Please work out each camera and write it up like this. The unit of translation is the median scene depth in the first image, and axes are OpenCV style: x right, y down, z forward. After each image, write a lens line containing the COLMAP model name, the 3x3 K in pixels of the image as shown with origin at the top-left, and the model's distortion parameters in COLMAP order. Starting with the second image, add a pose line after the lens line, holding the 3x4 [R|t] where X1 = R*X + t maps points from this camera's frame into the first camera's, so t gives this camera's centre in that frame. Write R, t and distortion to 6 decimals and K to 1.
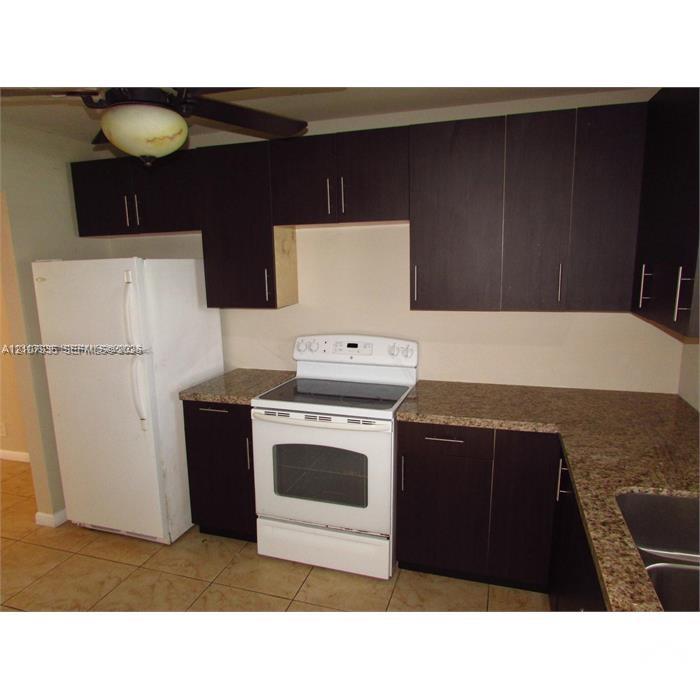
lens RADIAL K [[498.1, 0, 349.0], [0, 498.1, 347.5], [0, 0, 1]] dist [-0.037367, 0.017234]
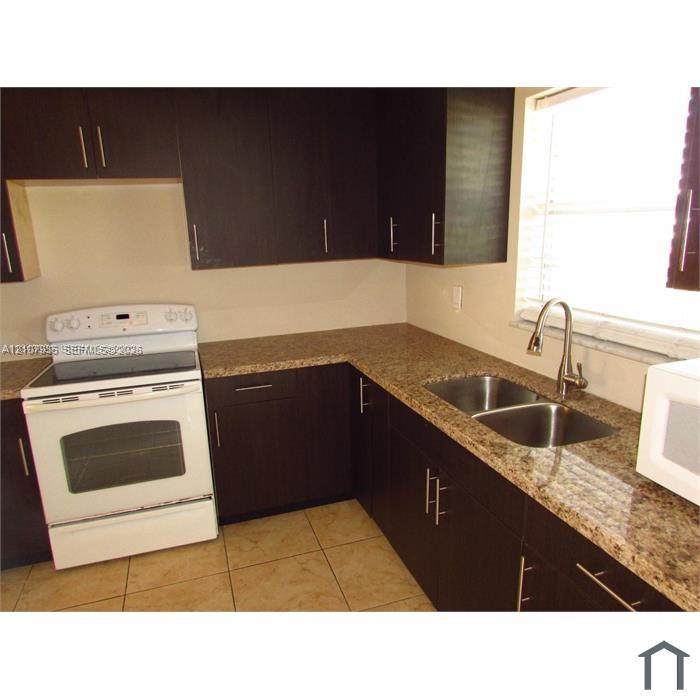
lens RADIAL K [[498.1, 0, 347.2], [0, 498.1, 352.1], [0, 0, 1]] dist [-0.037367, 0.017234]
pose [[0.804968, -0.151585, 0.573628, -0.226960], [0.129521, 0.988390, 0.079434, 0.048984], [-0.579009, 0.010355, 0.815255, 0.020656]]
